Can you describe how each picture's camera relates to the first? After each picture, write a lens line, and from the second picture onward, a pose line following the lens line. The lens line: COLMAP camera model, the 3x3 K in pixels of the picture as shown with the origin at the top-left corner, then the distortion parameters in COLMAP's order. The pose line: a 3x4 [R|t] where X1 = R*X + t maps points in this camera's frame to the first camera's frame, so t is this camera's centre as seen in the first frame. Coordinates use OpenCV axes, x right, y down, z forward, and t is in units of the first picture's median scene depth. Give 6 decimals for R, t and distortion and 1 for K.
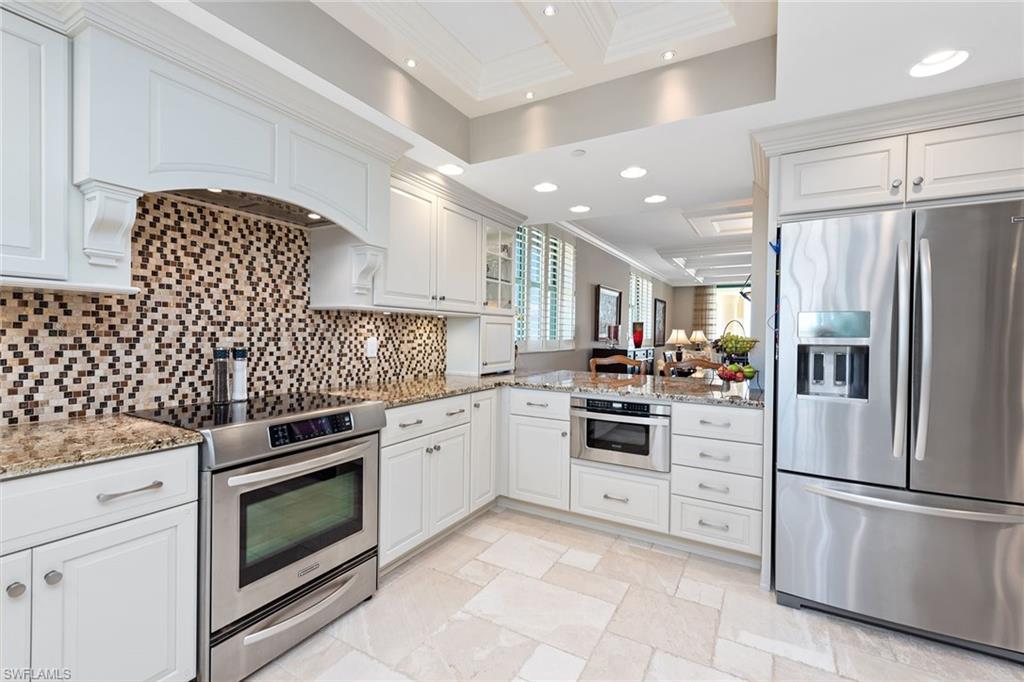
lens RADIAL K [[440.3, 0, 512.0], [0, 440.3, 341.0], [0, 0, 1]] dist [0.000164, -0.000422]
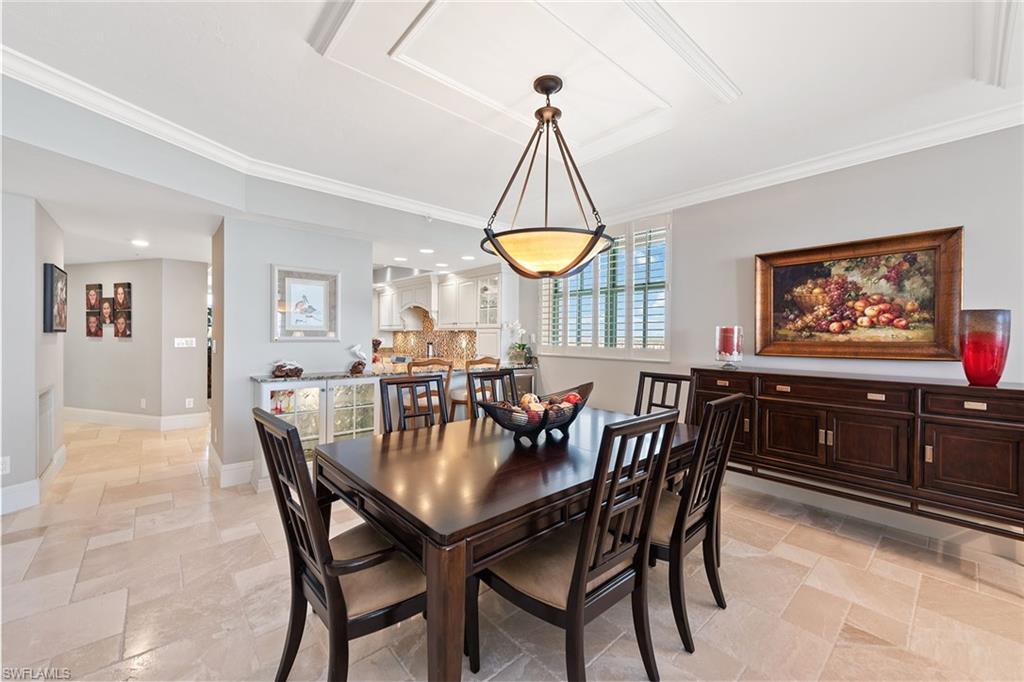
lens RADIAL K [[400.2, 0, 512.3], [0, 400.2, 338.8], [0, 0, 1]] dist [-0.000096, -0.000090]
pose [[-0.322186, -0.010024, -0.946623, 2.229438], [-0.030168, 0.999545, -0.000316, -0.030344], [0.946196, 0.028456, -0.322341, 2.468258]]
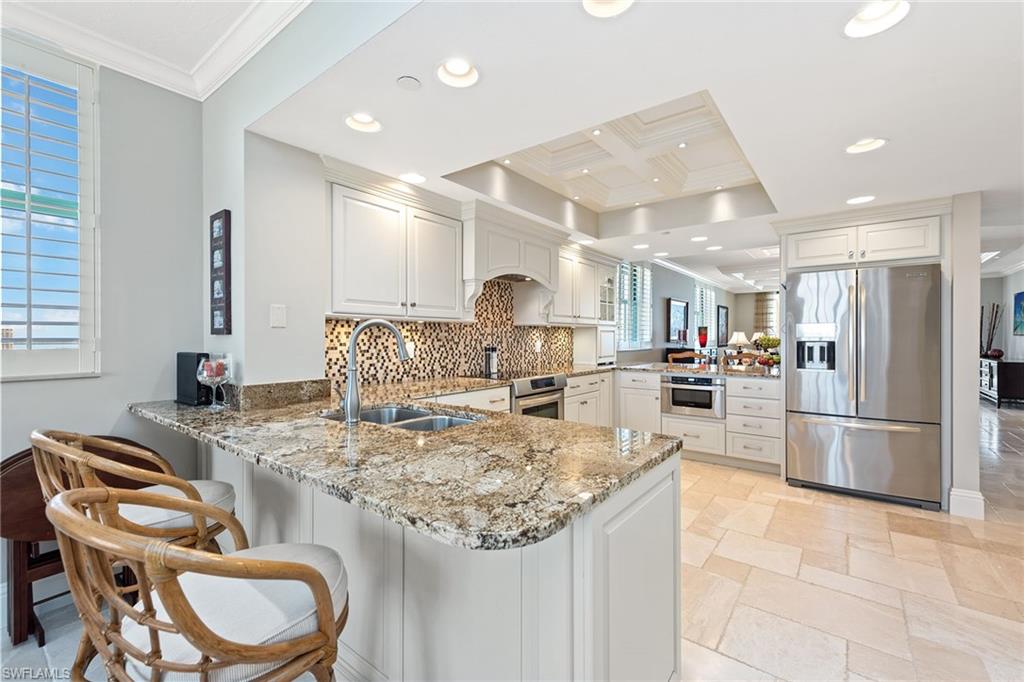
lens RADIAL K [[421.0, 0, 512.9], [0, 421.0, 338.9], [0, 0, 1]] dist [0.009995, 0.000272]
pose [[0.989647, -0.013466, -0.142890, -0.221480], [0.011522, 0.999830, -0.014424, 0.008056], [0.143060, 0.012628, 0.989633, -0.755688]]
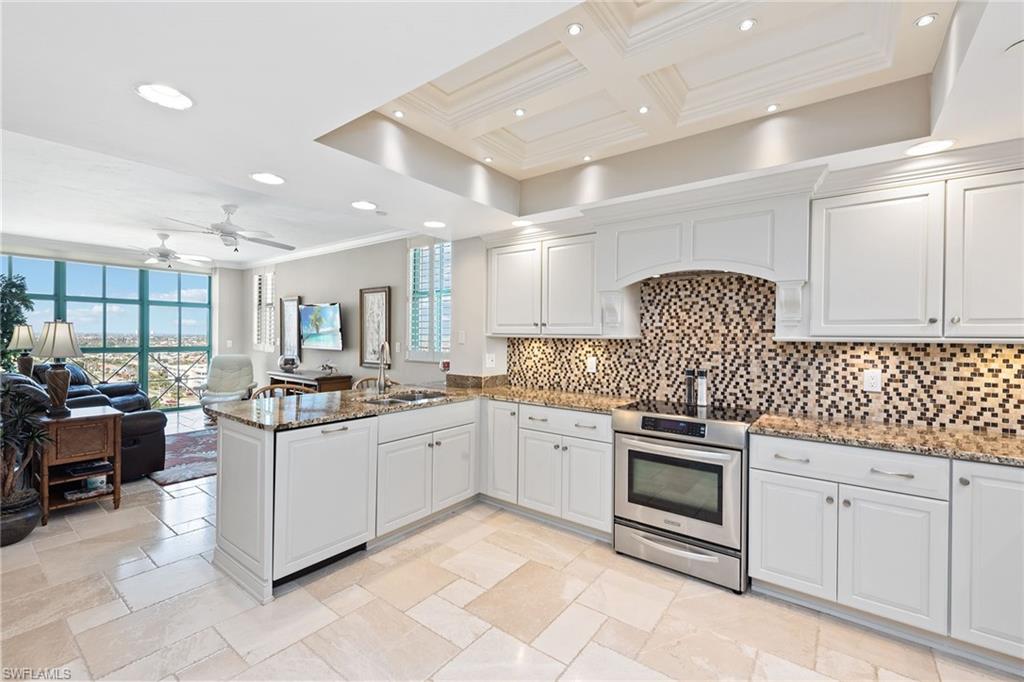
lens RADIAL K [[440.3, 0, 512.0], [0, 440.3, 341.0], [0, 0, 1]] dist [0.000164, -0.000422]
pose [[-0.133452, -0.002356, -0.991052, 0.793927], [-0.028853, 0.999583, 0.001509, -0.054989], [0.990635, 0.028796, -0.133464, 0.483631]]
